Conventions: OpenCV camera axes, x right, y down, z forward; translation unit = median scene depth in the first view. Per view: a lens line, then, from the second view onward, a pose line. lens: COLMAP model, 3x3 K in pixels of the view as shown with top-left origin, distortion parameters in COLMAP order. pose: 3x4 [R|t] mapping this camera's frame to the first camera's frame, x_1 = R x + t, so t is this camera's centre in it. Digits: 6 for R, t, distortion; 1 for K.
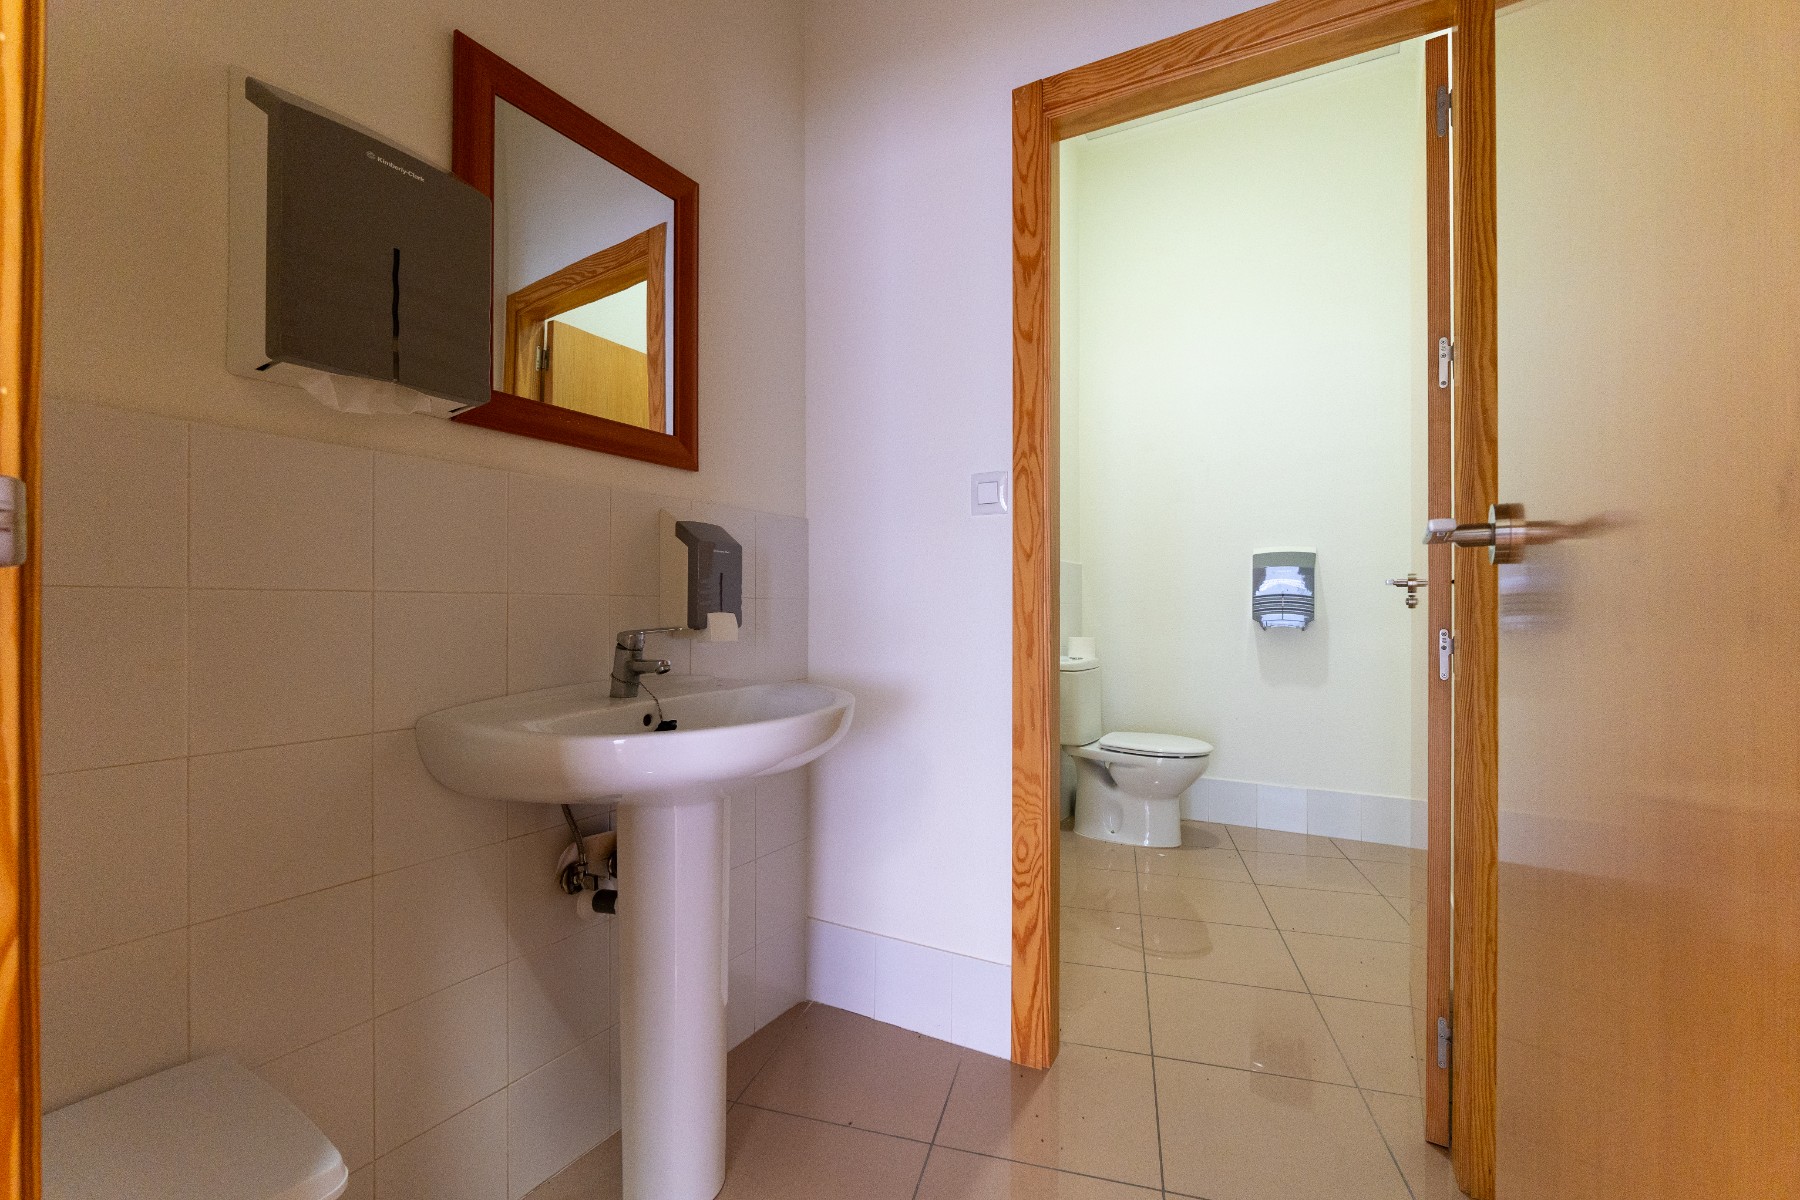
lens RADIAL K [[781.3, 0, 895.5], [0, 781.3, 604.4], [0, 0, 1]] dist [-0.002840, -0.000058]
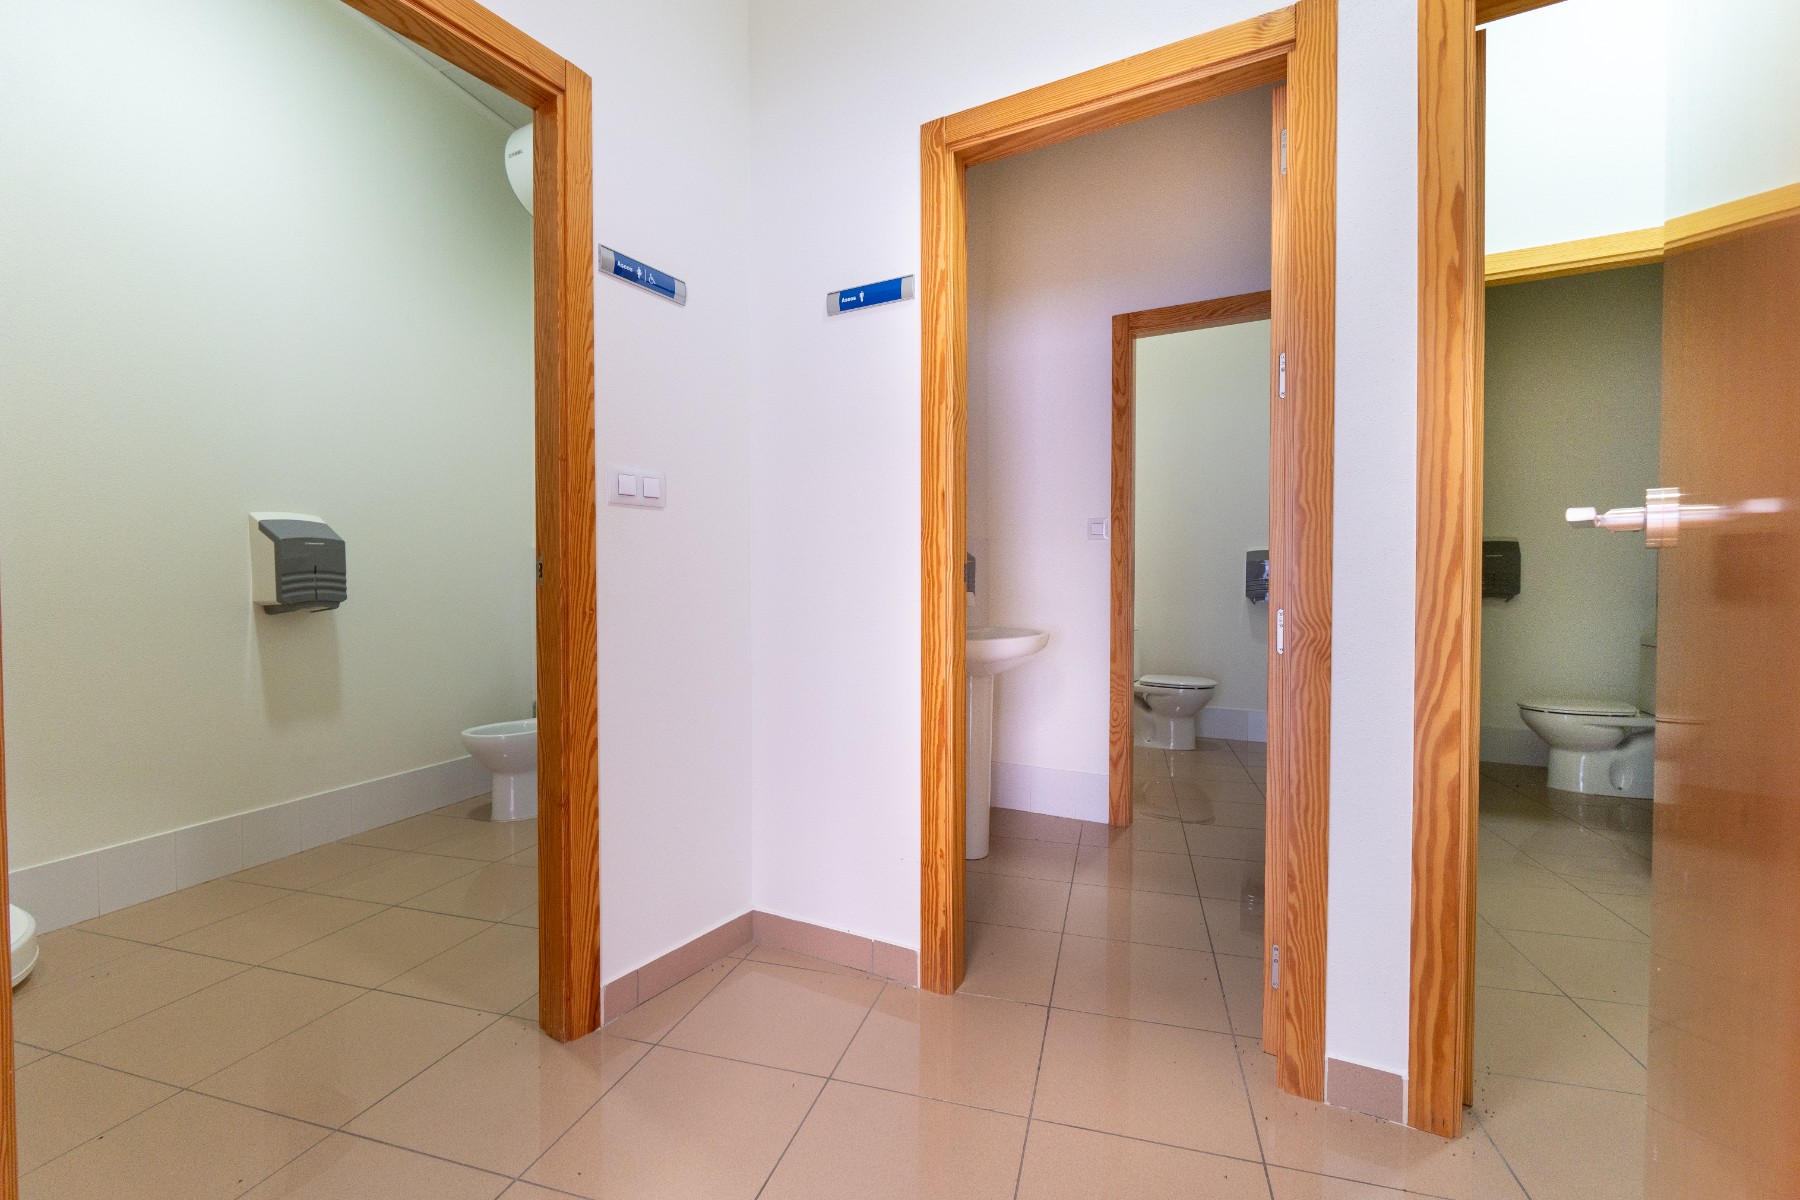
lens RADIAL K [[764.9, 0, 890.7], [0, 764.9, 603.1], [0, 0, 1]] dist [0.001505, -0.000102]
pose [[0.999721, -0.000461, -0.023615, -0.346481], [0.001054, 0.999685, 0.025095, -0.009885], [0.023596, -0.025113, 0.999406, -0.893609]]
